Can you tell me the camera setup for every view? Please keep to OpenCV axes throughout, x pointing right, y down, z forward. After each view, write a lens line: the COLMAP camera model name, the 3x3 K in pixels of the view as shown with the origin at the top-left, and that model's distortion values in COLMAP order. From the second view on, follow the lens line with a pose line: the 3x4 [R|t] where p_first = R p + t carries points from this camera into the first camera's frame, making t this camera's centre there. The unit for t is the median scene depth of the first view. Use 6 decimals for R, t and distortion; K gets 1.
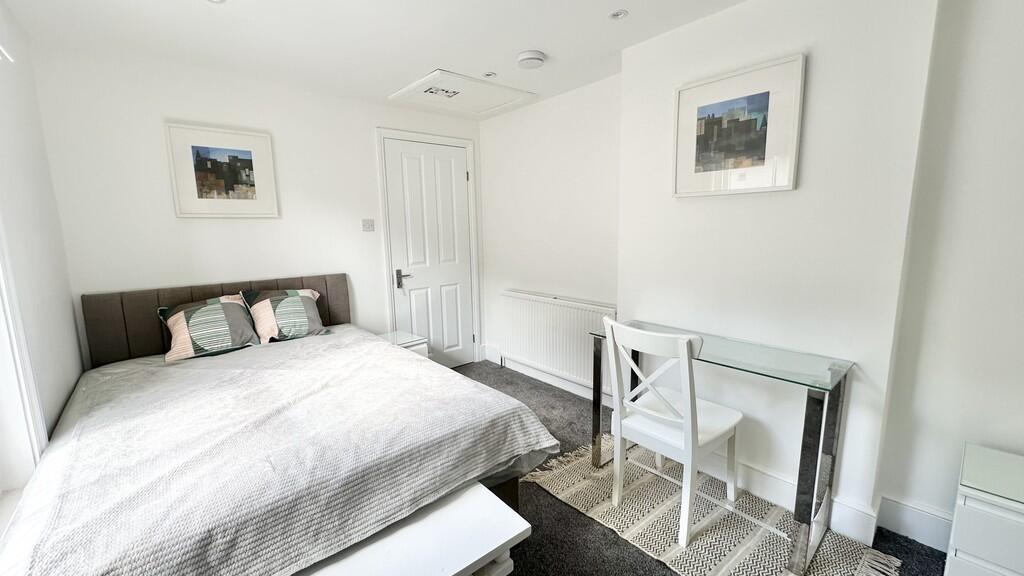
lens RADIAL K [[409.6, 0, 510.5], [0, 409.6, 287.7], [0, 0, 1]] dist [-0.000991, 0.000666]
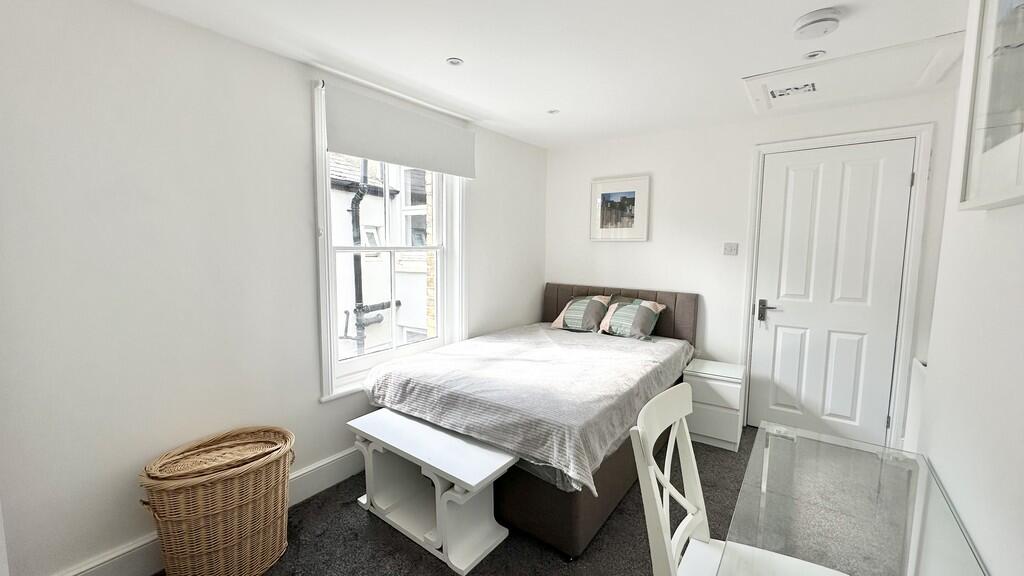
lens RADIAL K [[409.6, 0, 510.5], [0, 409.6, 287.7], [0, 0, 1]] dist [-0.000991, 0.000666]
pose [[0.221948, 0.119207, -0.967744, 0.591208], [-0.156021, 0.984052, 0.085433, -0.077801], [0.962495, 0.132027, 0.237008, 0.341435]]
